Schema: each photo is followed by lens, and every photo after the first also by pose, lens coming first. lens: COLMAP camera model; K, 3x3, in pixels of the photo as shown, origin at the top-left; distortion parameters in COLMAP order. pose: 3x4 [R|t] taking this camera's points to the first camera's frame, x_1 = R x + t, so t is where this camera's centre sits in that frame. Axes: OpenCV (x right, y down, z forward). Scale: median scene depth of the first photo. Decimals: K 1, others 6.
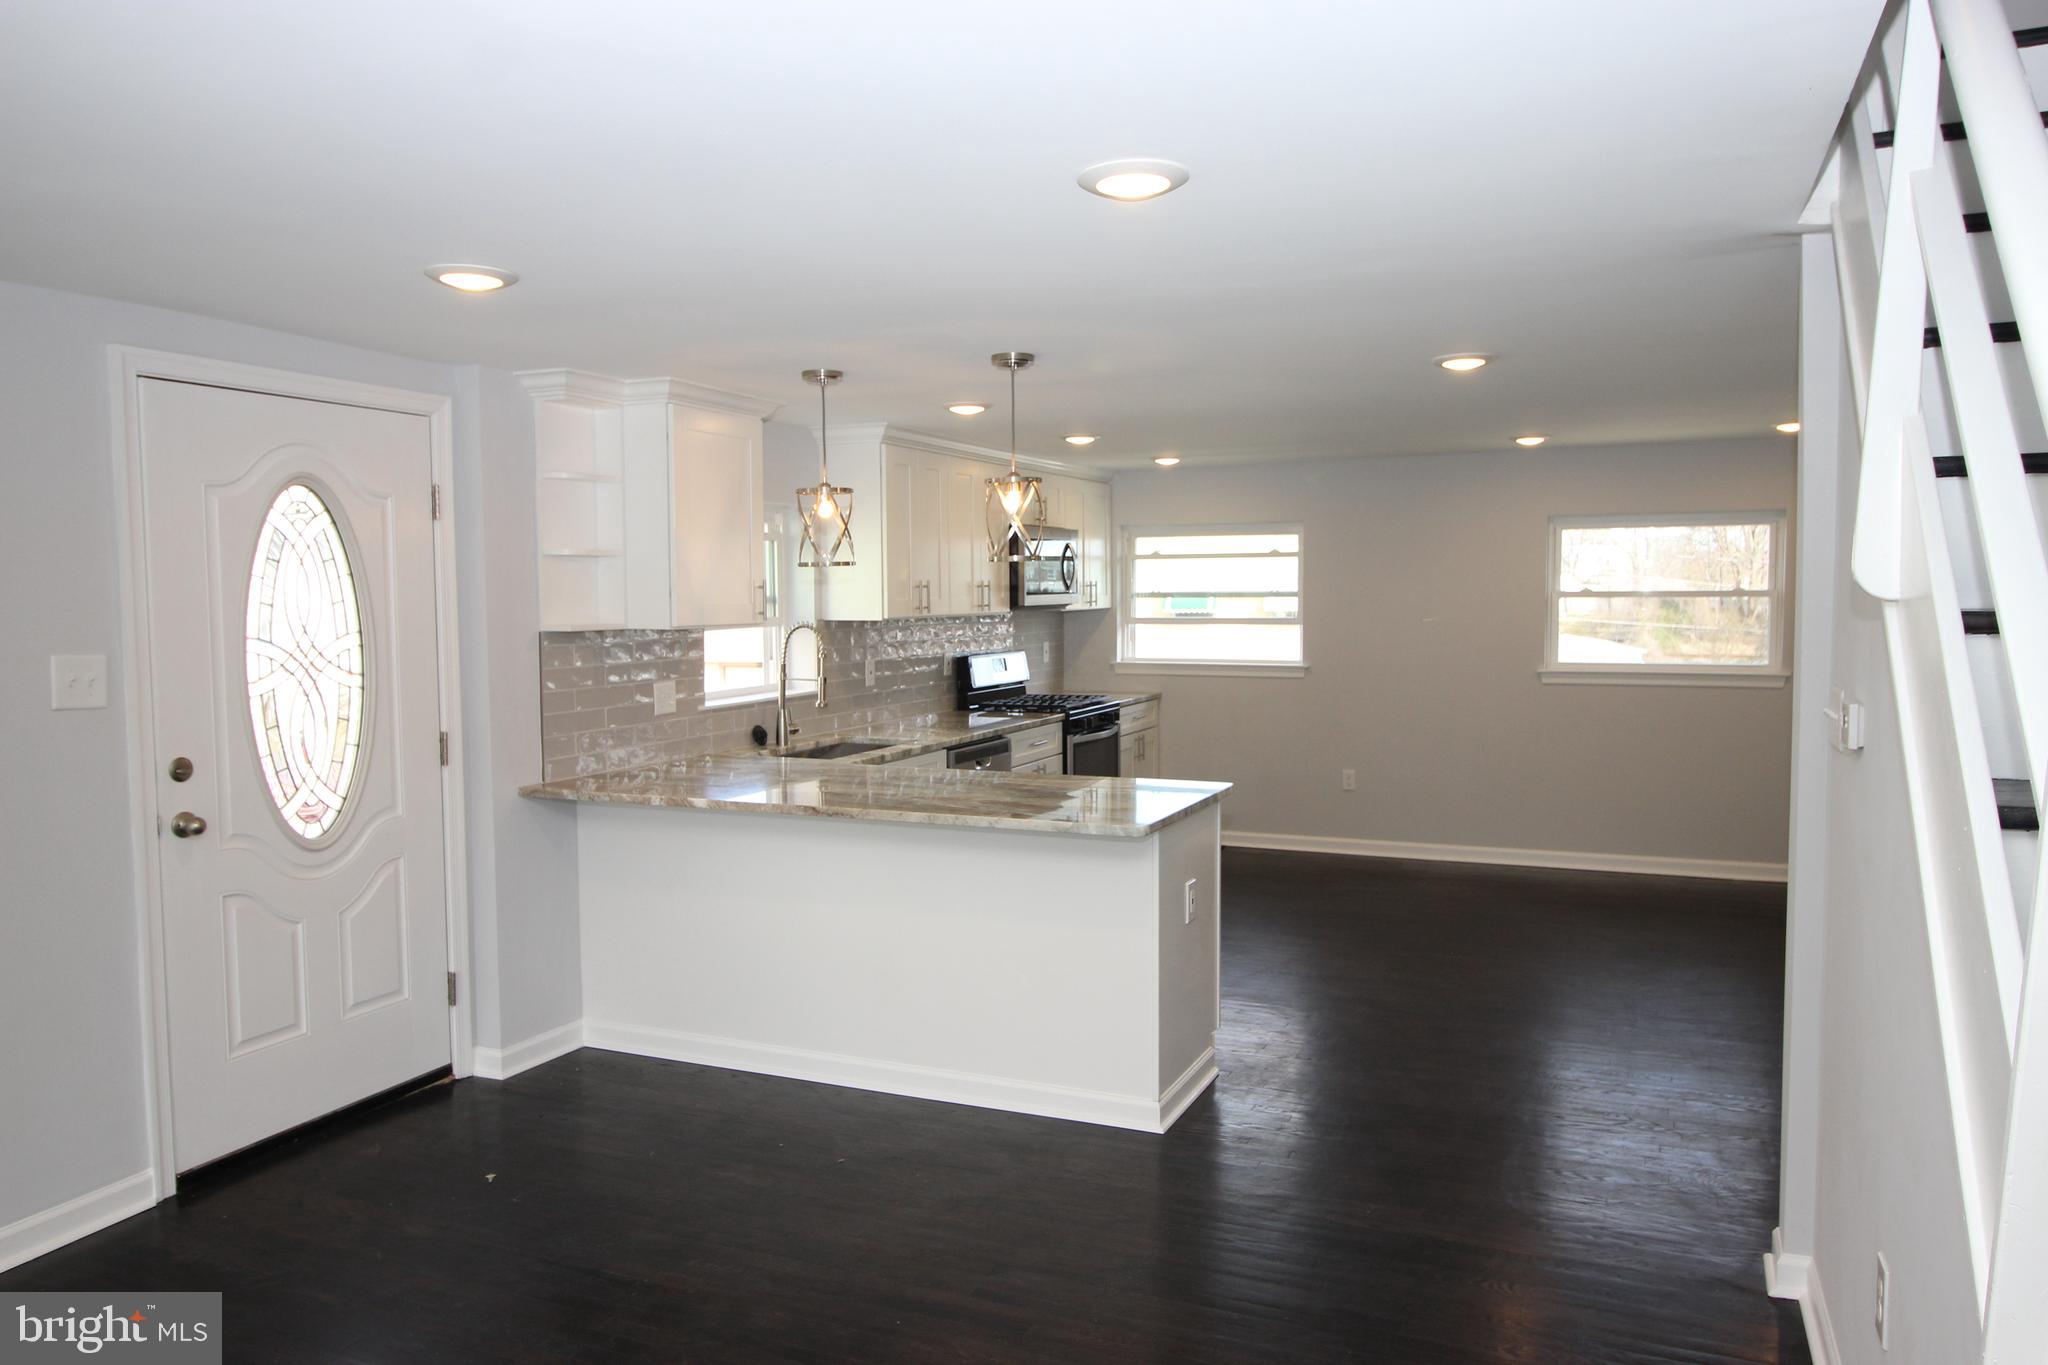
lens RADIAL K [[1408.9, 0, 1027.3], [0, 1408.9, 665.6], [0, 0, 1]] dist [0.011833, -0.001460]
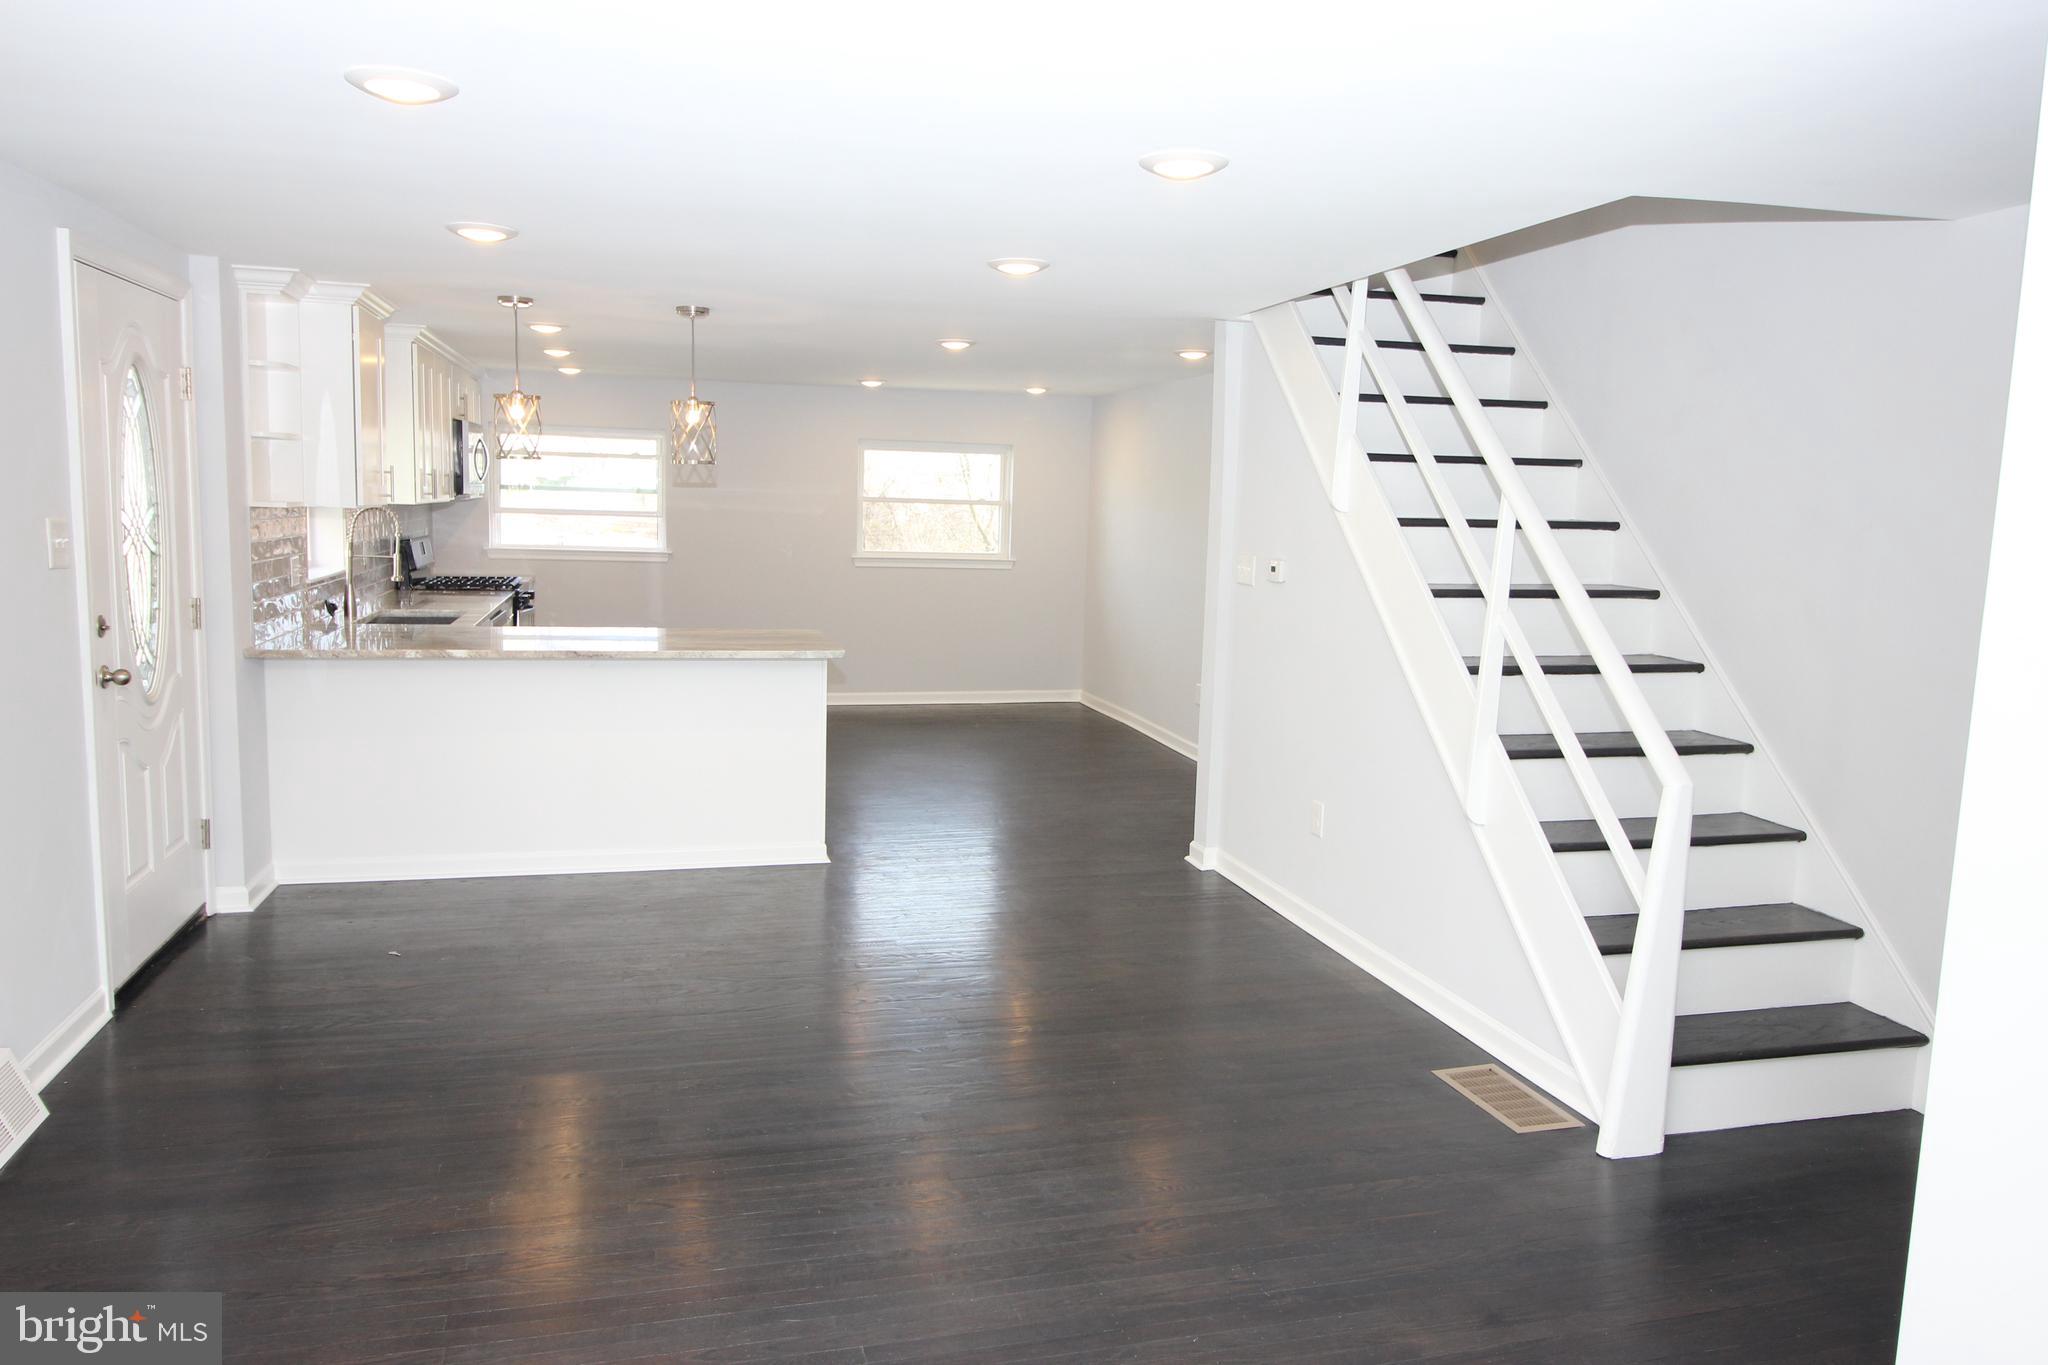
lens RADIAL K [[1408.9, 0, 1028.6], [0, 1408.9, 692.3], [0, 0, 1]] dist [0.011833, -0.001460]
pose [[0.779912, -0.055368, 0.623436, -0.363365], [-0.000707, 0.996001, 0.089342, 0.013053], [-0.625889, -0.070120, 0.776753, -0.150356]]
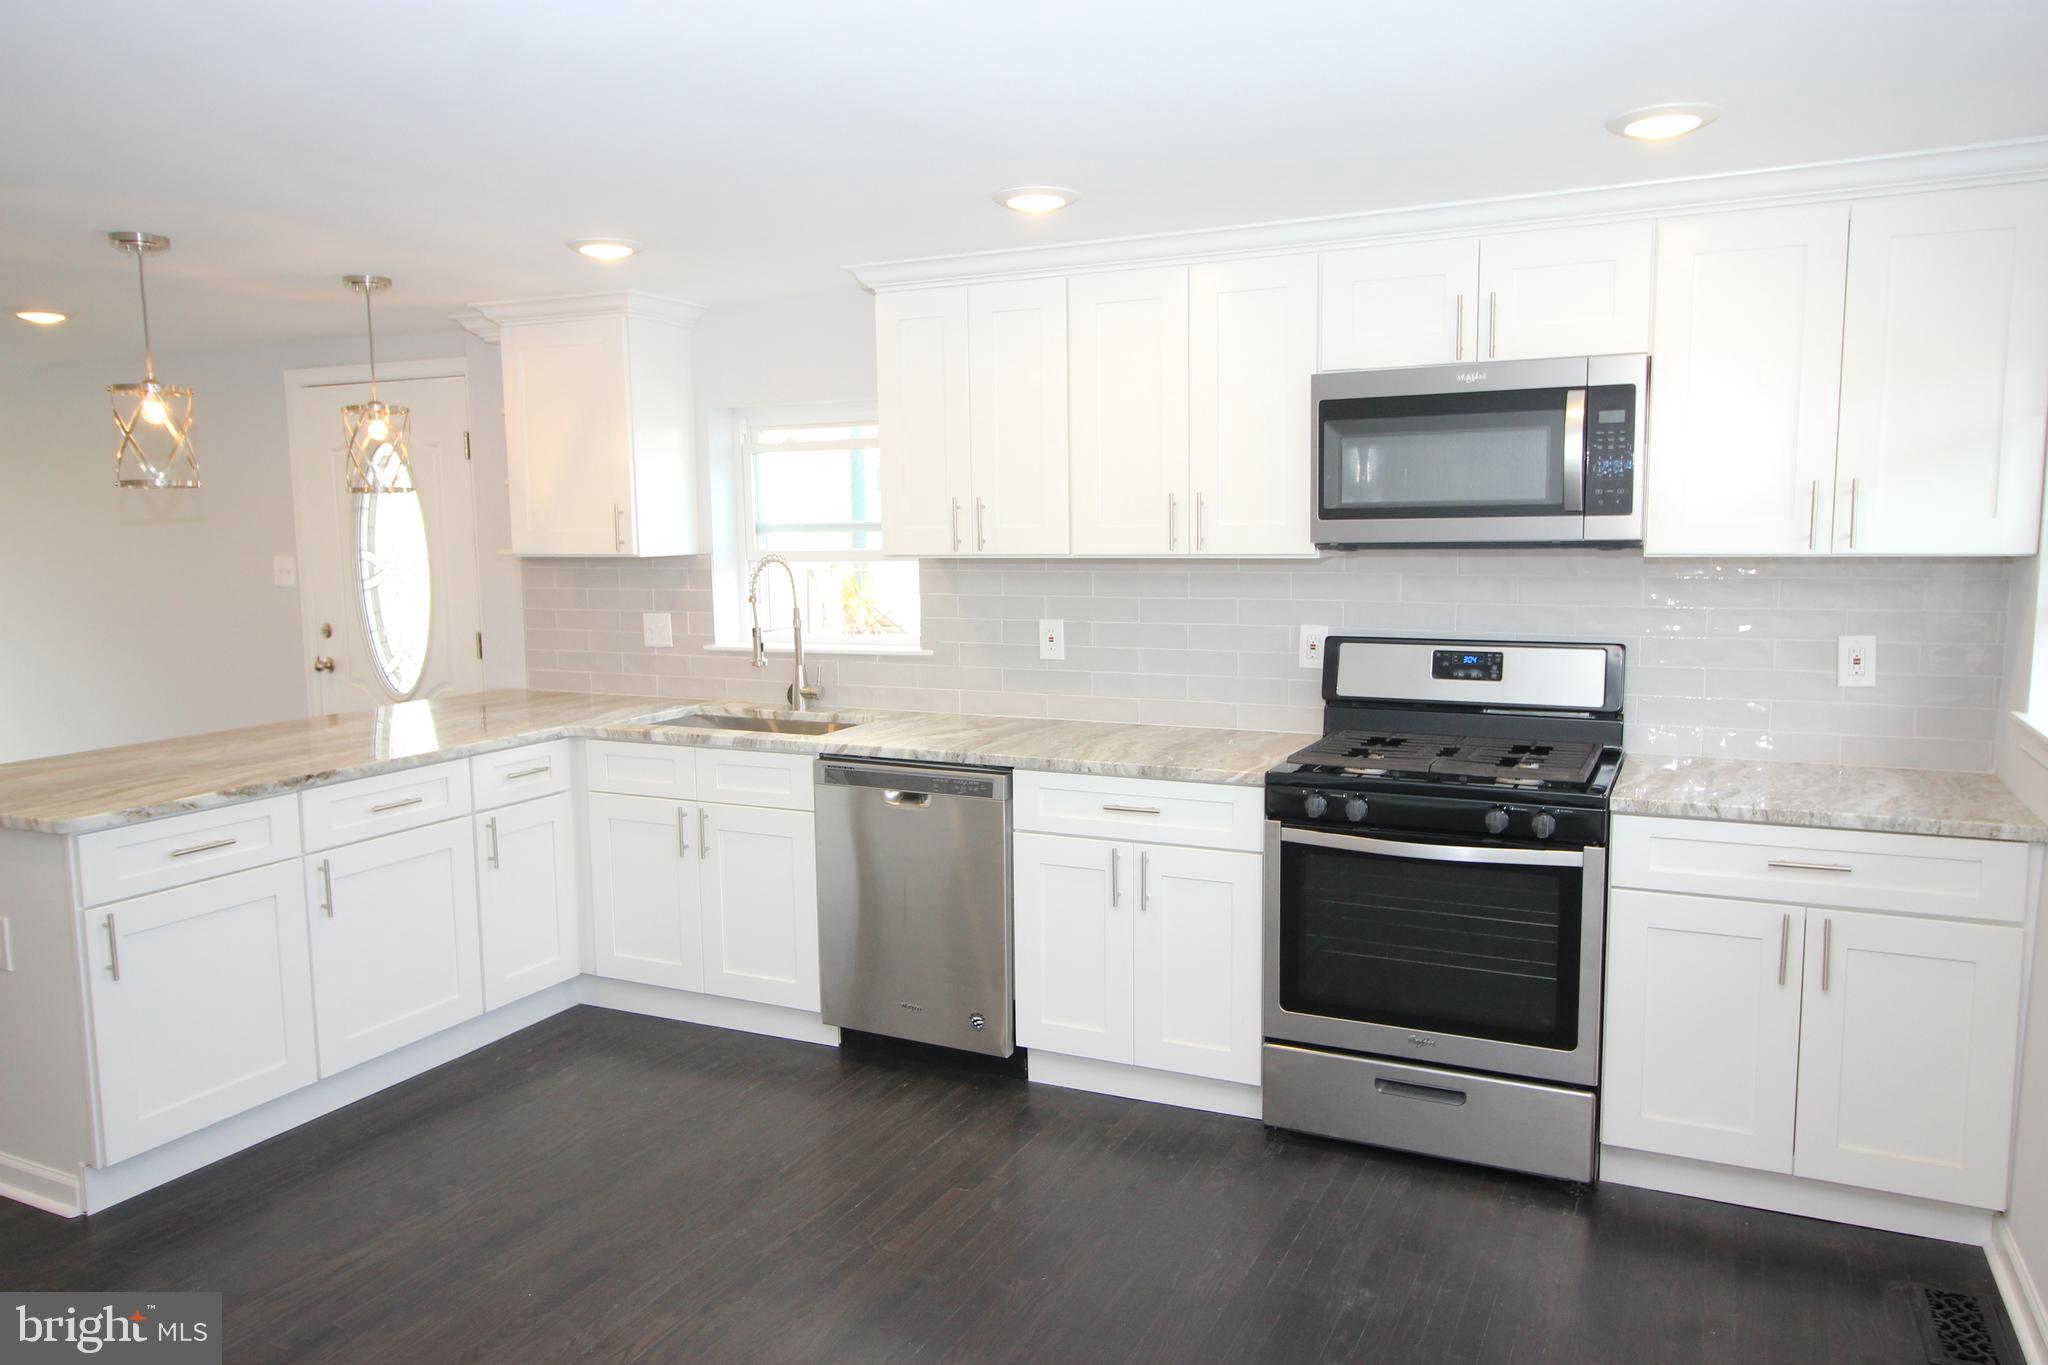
lens RADIAL K [[1408.9, 0, 1028.7], [0, 1408.9, 683.9], [0, 0, 1]] dist [0.011833, -0.001460]
pose [[-0.031922, 0.124325, -0.991728, 0.493566], [-0.042077, 0.991187, 0.125612, -0.051353], [0.998604, 0.045739, -0.026409, 0.929951]]
